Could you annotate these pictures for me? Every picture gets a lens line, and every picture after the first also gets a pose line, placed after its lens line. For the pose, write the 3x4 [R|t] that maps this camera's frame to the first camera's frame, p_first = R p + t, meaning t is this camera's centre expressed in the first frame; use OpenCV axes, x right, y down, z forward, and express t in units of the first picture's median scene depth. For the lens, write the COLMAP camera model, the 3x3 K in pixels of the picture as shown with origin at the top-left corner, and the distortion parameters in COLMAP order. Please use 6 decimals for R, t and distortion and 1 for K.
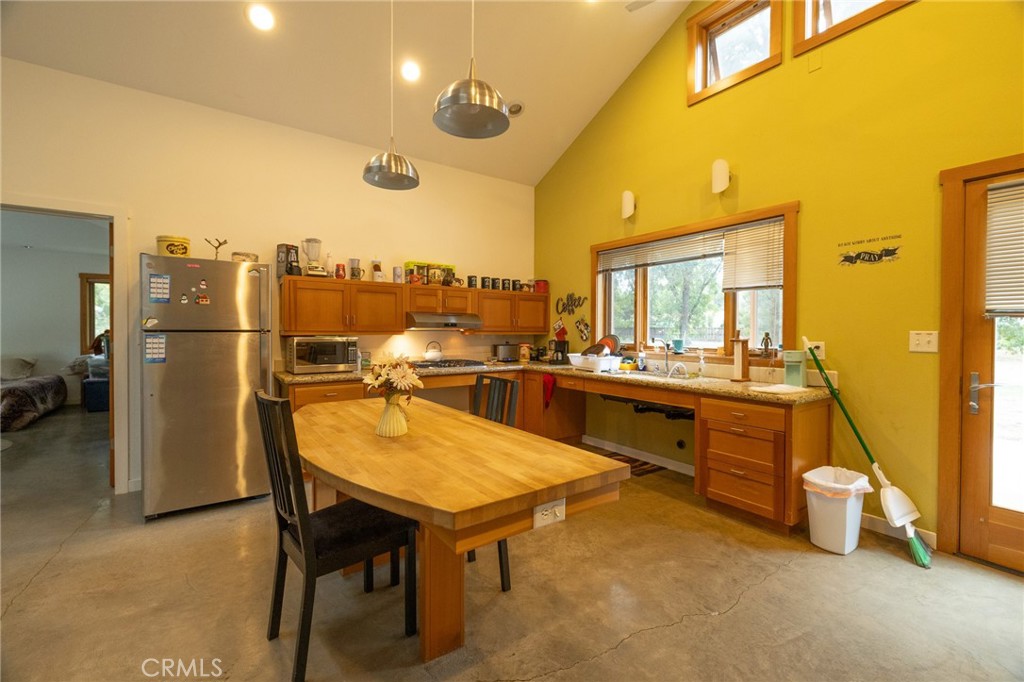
lens RADIAL K [[427.8, 0, 510.8], [0, 427.8, 333.3], [0, 0, 1]] dist [-0.000007, 0.000636]
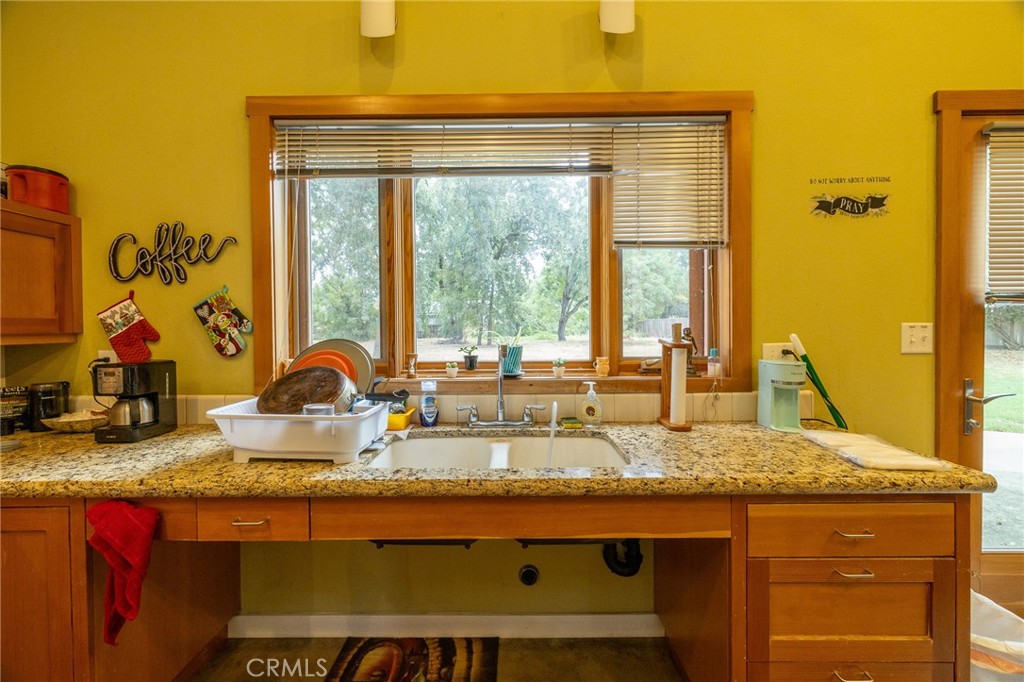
lens RADIAL K [[427.8, 0, 509.5], [0, 427.8, 335.2], [0, 0, 1]] dist [-0.000007, 0.000636]
pose [[0.582313, -0.022020, 0.812666, 0.019747], [0.015712, 0.999751, 0.015831, -0.004256], [-0.812813, 0.003550, 0.582514, 0.719084]]
